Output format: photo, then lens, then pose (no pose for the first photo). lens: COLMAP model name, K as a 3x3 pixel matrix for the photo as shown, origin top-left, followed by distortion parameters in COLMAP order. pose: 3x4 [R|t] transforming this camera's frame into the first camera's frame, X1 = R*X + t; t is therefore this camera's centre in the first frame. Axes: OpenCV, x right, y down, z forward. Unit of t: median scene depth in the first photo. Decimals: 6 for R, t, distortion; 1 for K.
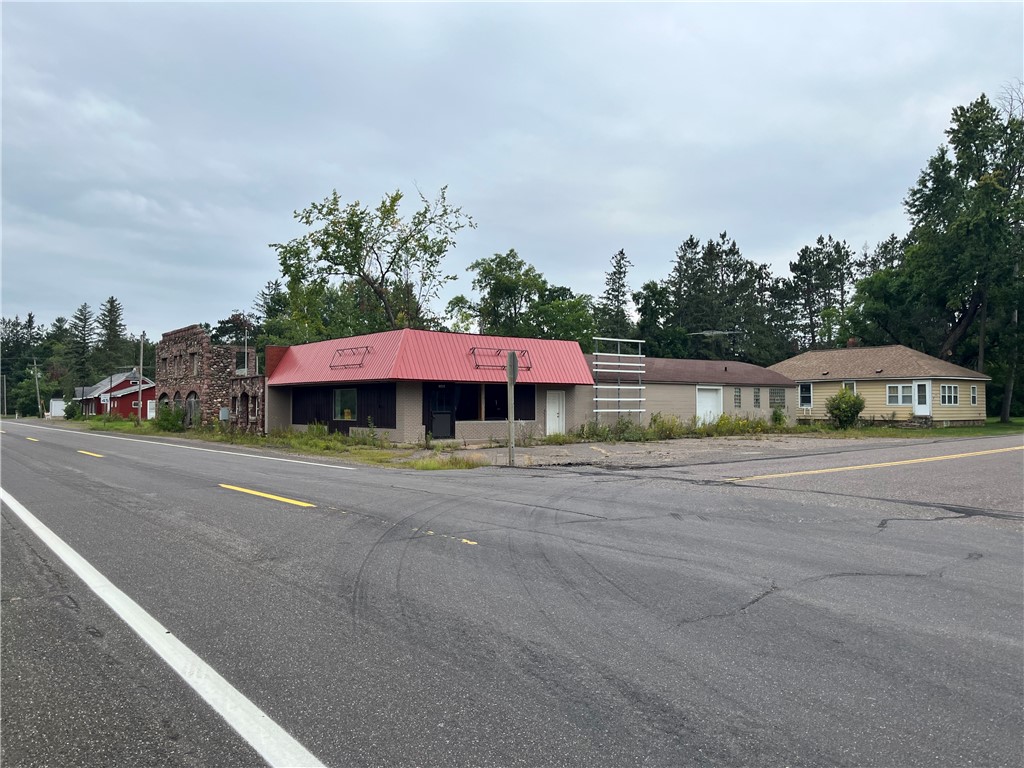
lens RADIAL K [[778.9, 0, 508.6], [0, 778.9, 385.7], [0, 0, 1]] dist [0.063292, -0.090464]
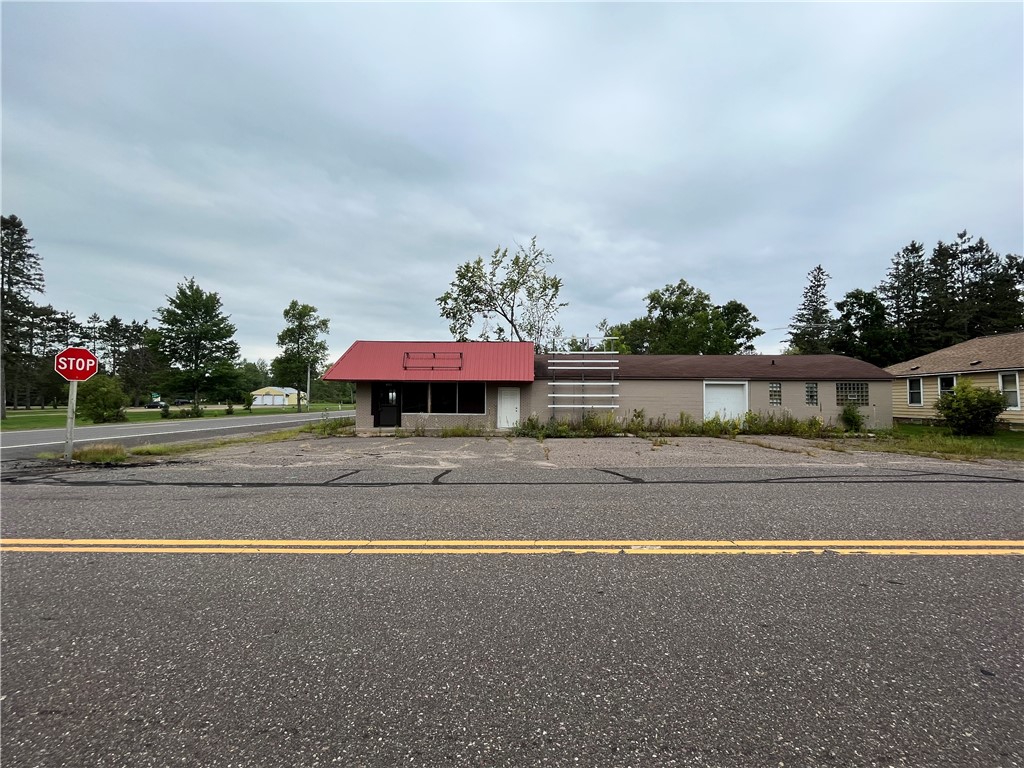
lens RADIAL K [[428.8, 0, 513.3], [0, 428.8, 382.7], [0, 0, 1]] dist [-0.002085, -0.000110]
pose [[0.770739, -0.017268, -0.636917, 0.330508], [0.009316, 0.999831, -0.015835, 0.006815], [0.637083, 0.006272, 0.770769, 0.382240]]
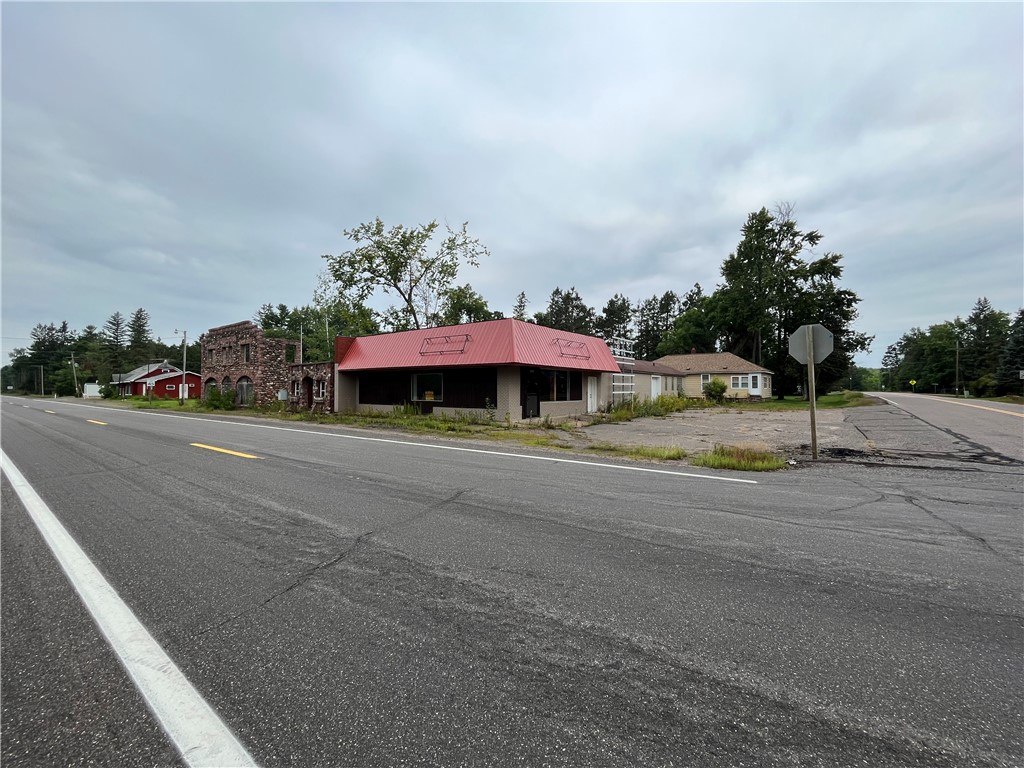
lens RADIAL K [[428.8, 0, 513.3], [0, 428.8, 382.7], [0, 0, 1]] dist [-0.002085, -0.000110]
pose [[0.964094, 0.005461, 0.265507, -0.180216], [-0.008250, 0.999922, 0.009389, 0.007573], [-0.265435, -0.011242, 0.964063, 0.258630]]
